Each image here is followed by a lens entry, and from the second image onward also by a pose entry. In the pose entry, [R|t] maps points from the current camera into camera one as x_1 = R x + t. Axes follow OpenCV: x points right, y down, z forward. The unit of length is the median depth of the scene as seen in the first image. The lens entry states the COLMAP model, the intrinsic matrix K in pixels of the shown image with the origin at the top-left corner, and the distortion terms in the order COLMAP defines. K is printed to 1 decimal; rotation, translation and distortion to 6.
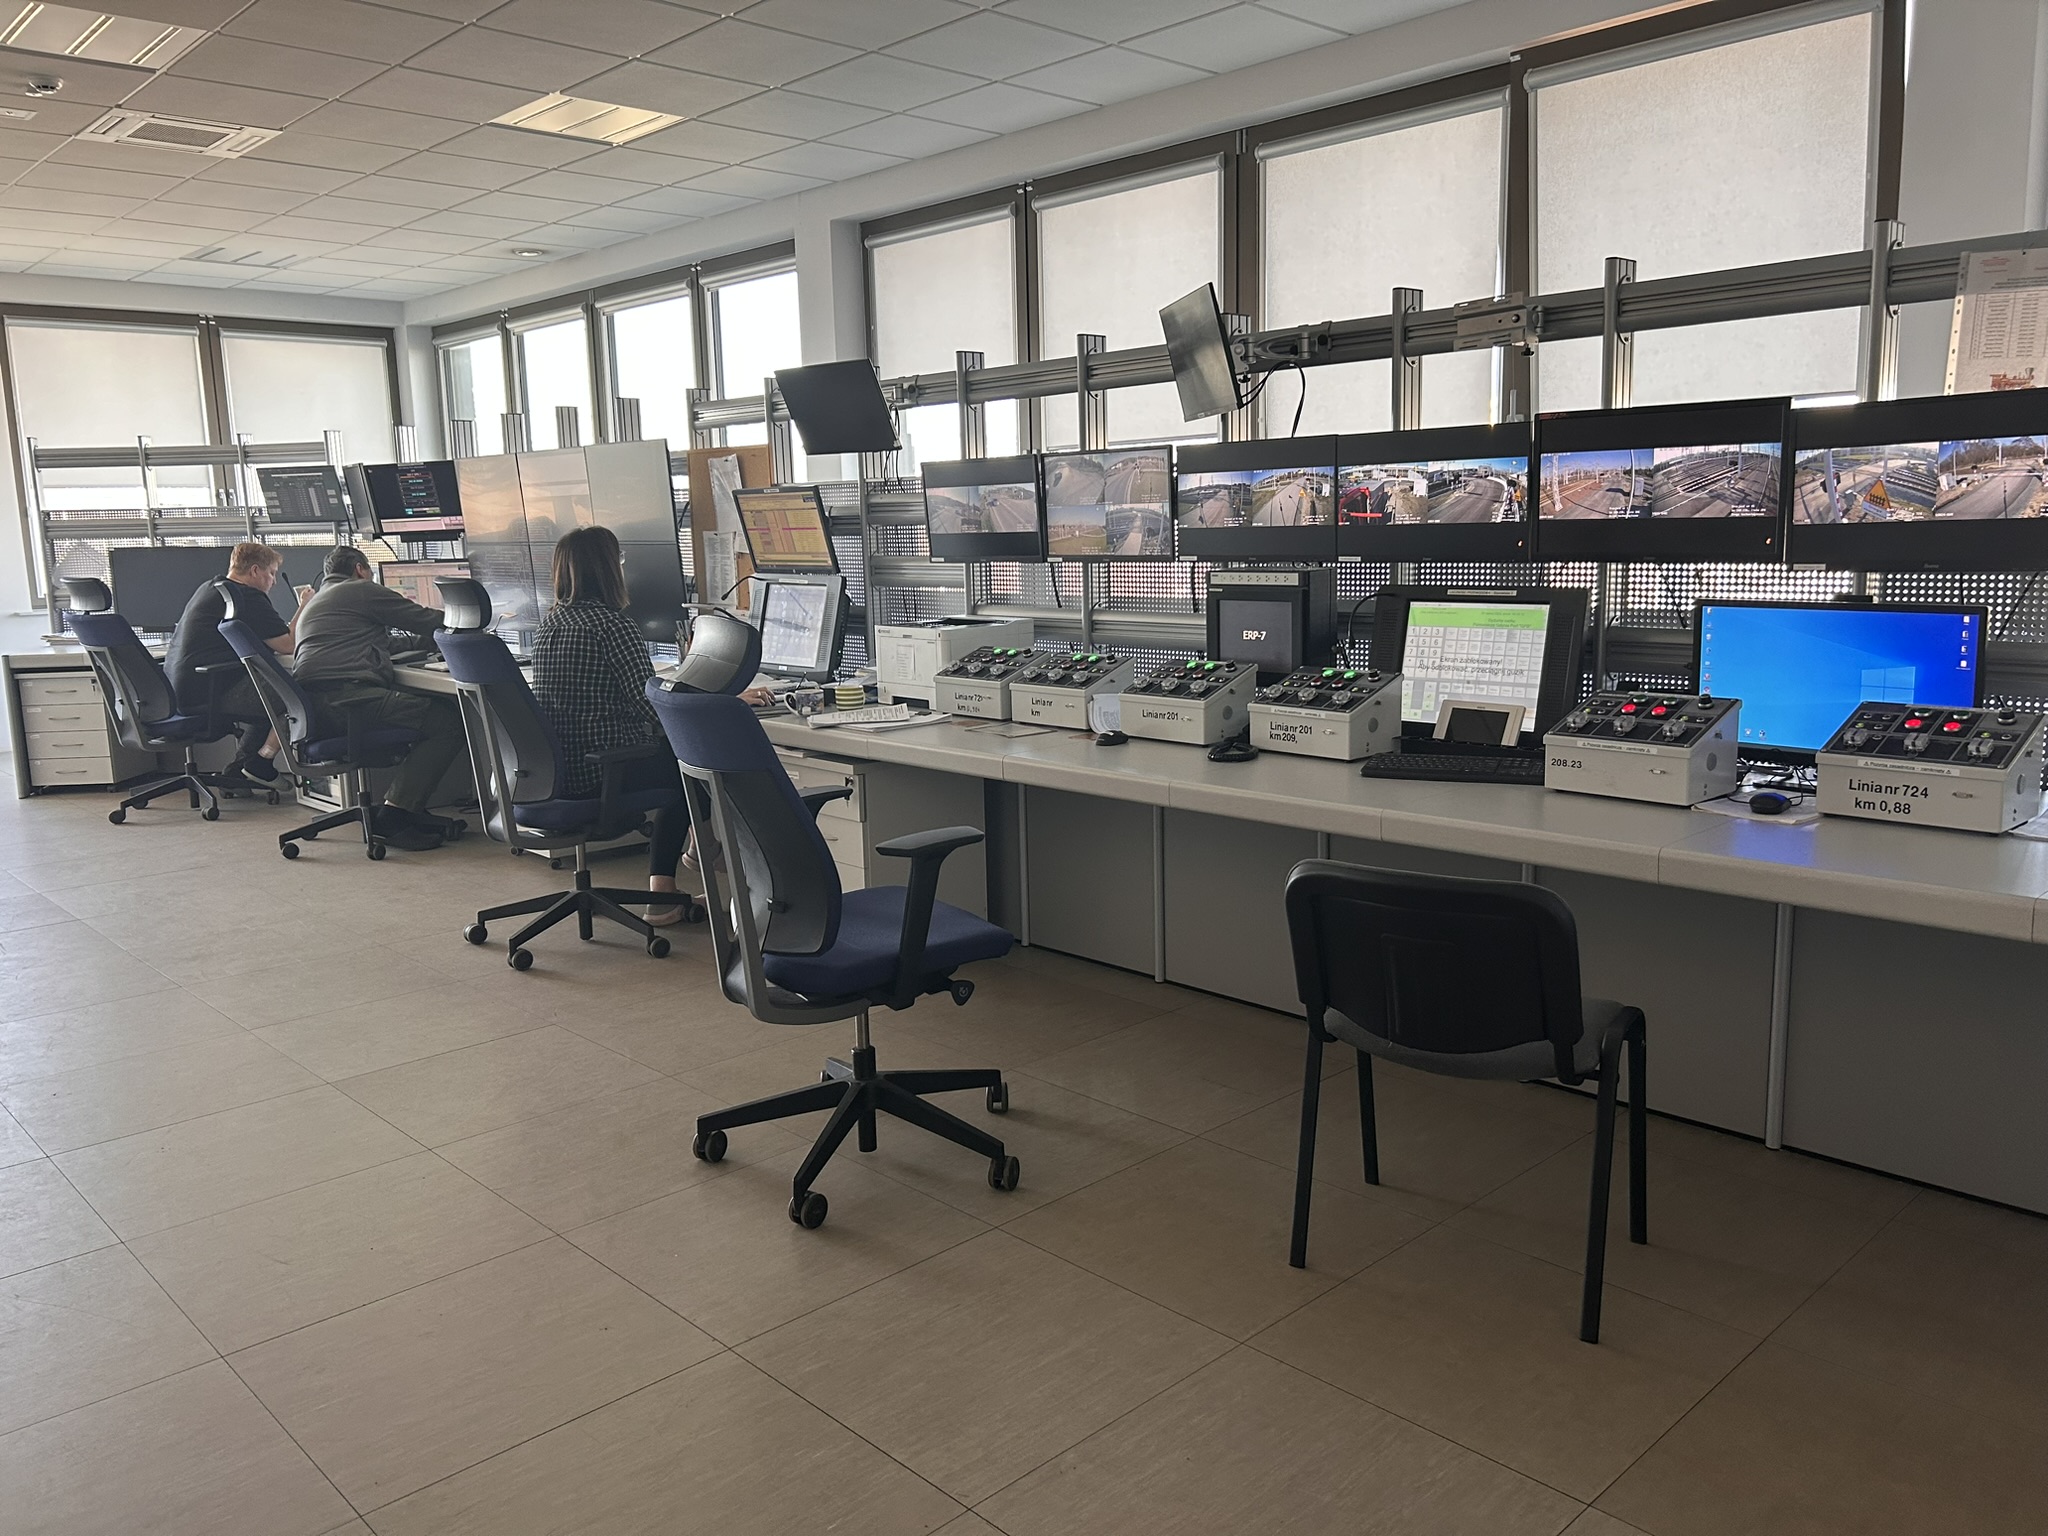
lens RADIAL K [[1556.1, 0, 1023.9], [0, 1556.1, 773.1], [0, 0, 1]] dist [0.055859, -0.051574]
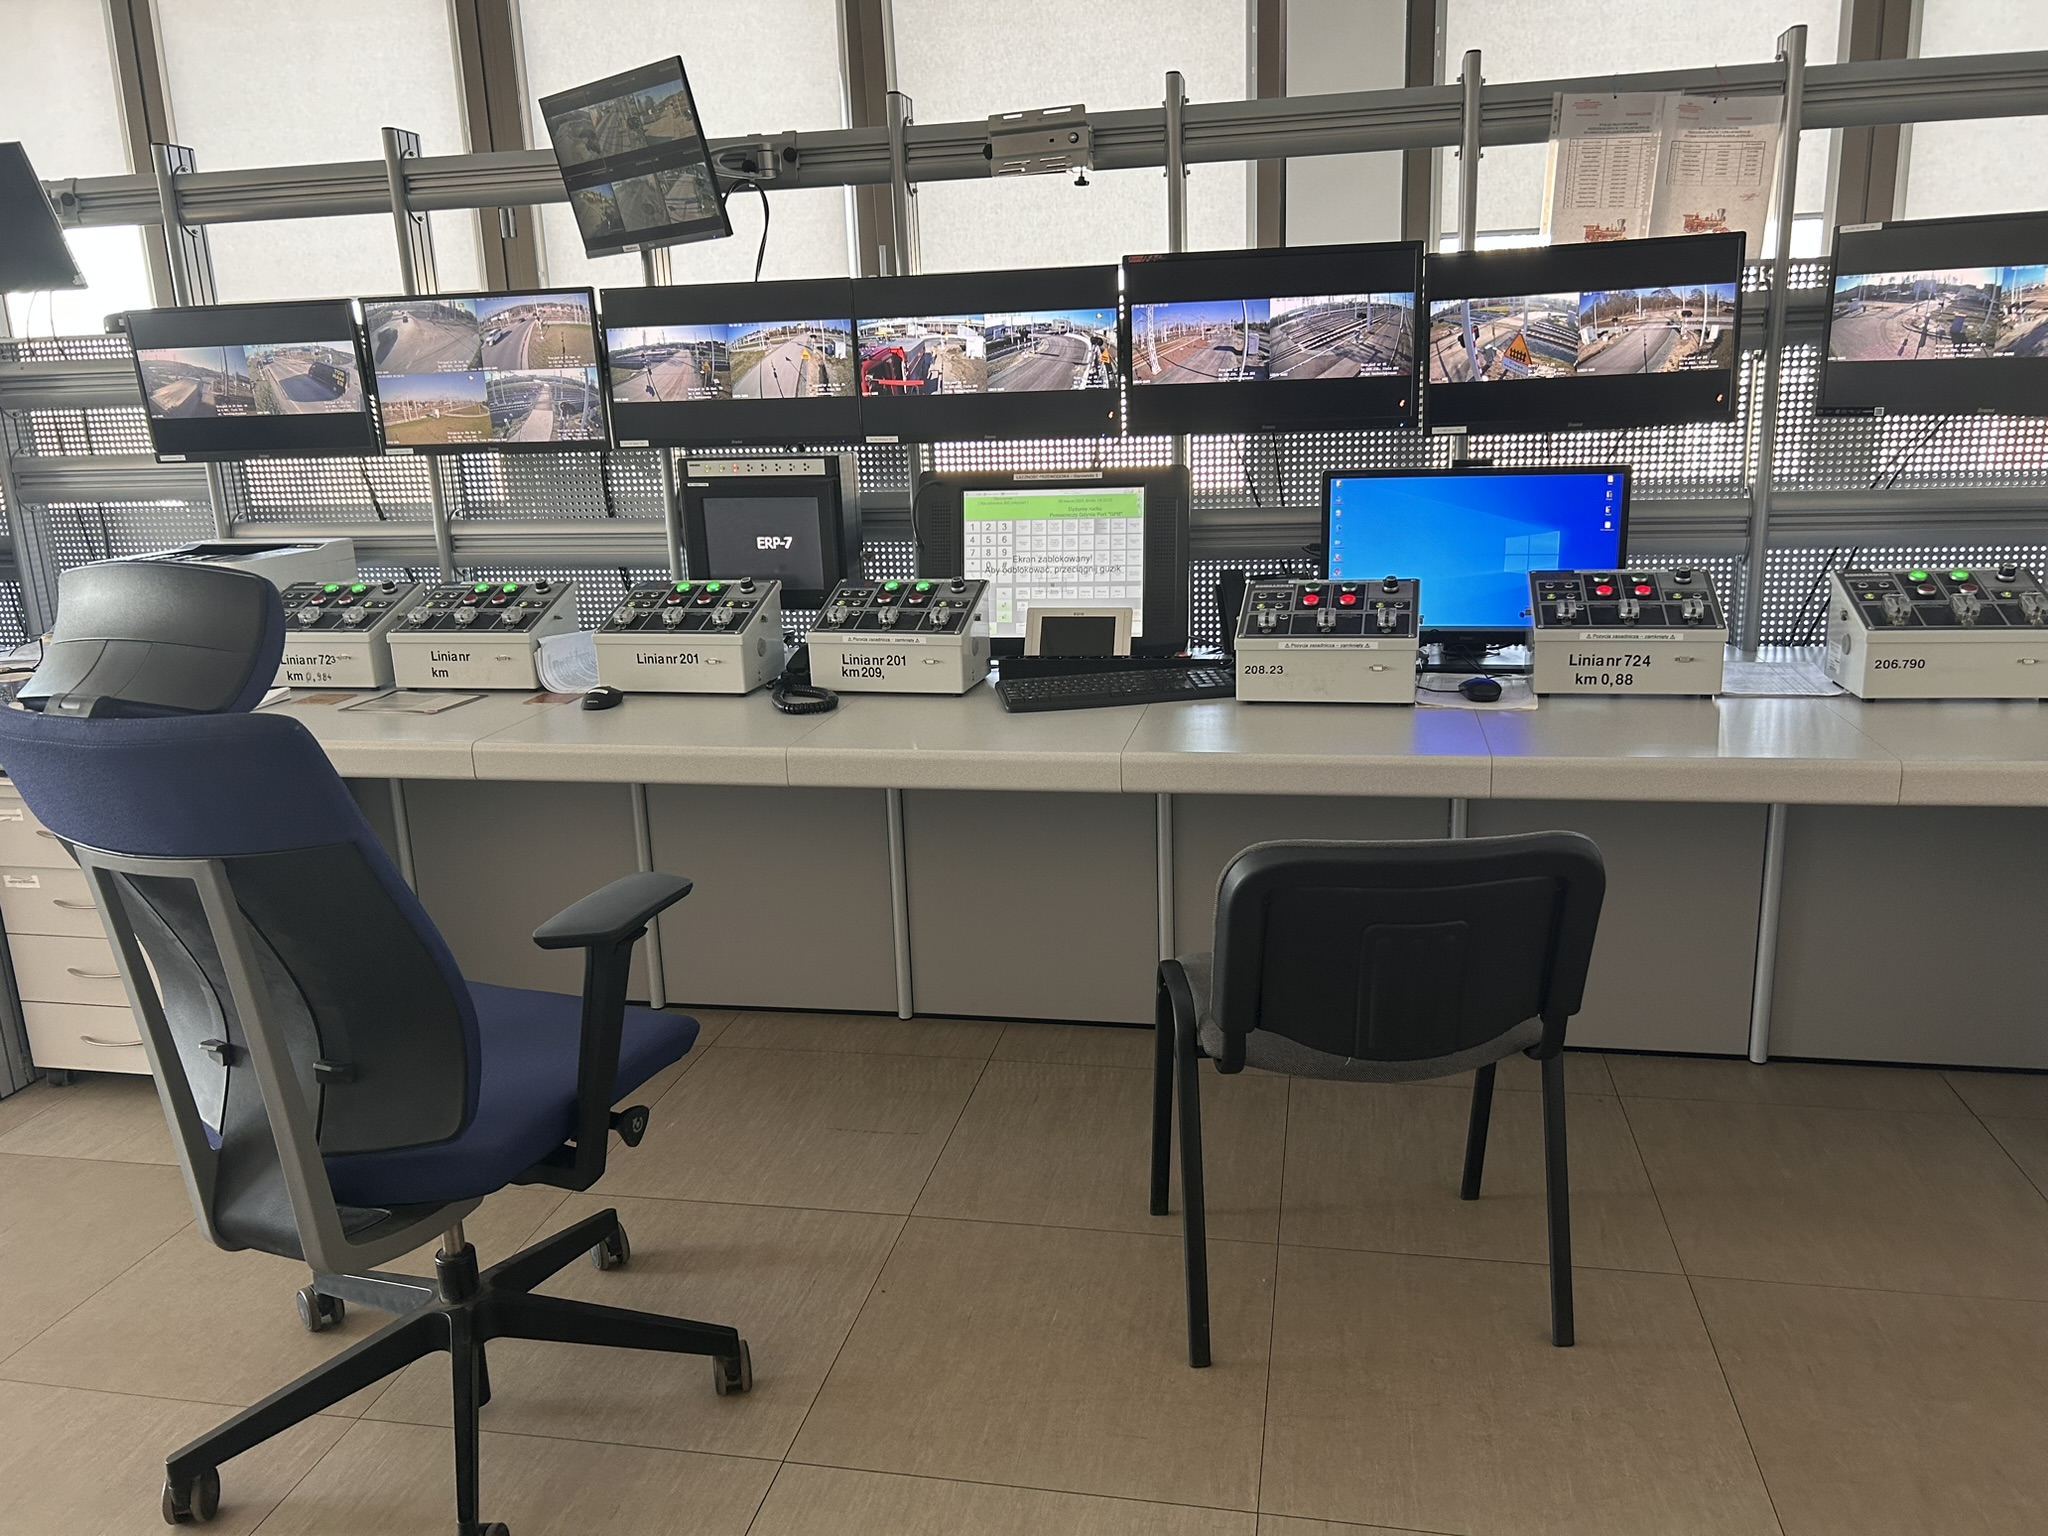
lens RADIAL K [[1556.1, 0, 1032.7], [0, 1556.1, 769.2], [0, 0, 1]] dist [0.055859, -0.051574]
pose [[0.814903, -0.142437, 0.561822, -0.214982], [0.108398, 0.989683, 0.093684, -0.040319], [-0.569370, -0.015443, 0.821936, 0.327796]]
